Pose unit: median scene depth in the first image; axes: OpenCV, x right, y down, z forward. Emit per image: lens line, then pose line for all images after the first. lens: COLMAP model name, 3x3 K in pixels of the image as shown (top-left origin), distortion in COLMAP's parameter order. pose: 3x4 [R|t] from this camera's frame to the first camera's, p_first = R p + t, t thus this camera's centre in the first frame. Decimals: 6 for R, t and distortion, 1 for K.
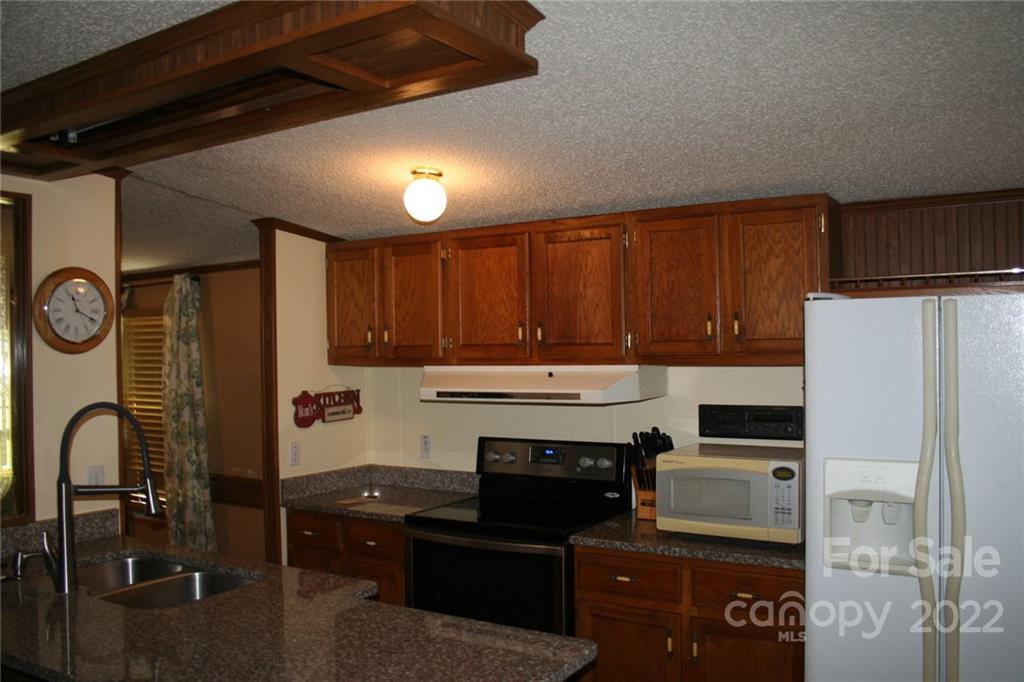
lens RADIAL K [[858.5, 0, 512.0], [0, 858.5, 341.0], [0, 0, 1]] dist [-0.158987, 0.138589]
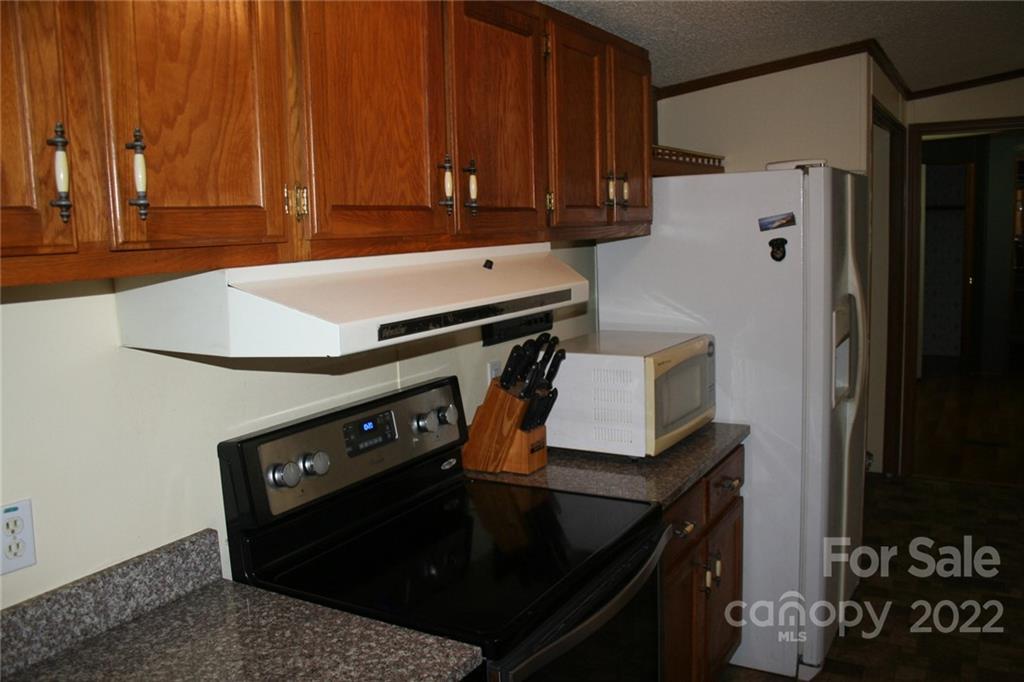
lens RADIAL K [[858.5, 0, 512.0], [0, 858.5, 341.0], [0, 0, 1]] dist [-0.158987, 0.138589]
pose [[-0.038454, -0.116825, 0.992408, -0.471833], [0.024801, 0.992725, 0.117823, 0.022618], [-0.998953, 0.029143, -0.035277, 0.960223]]
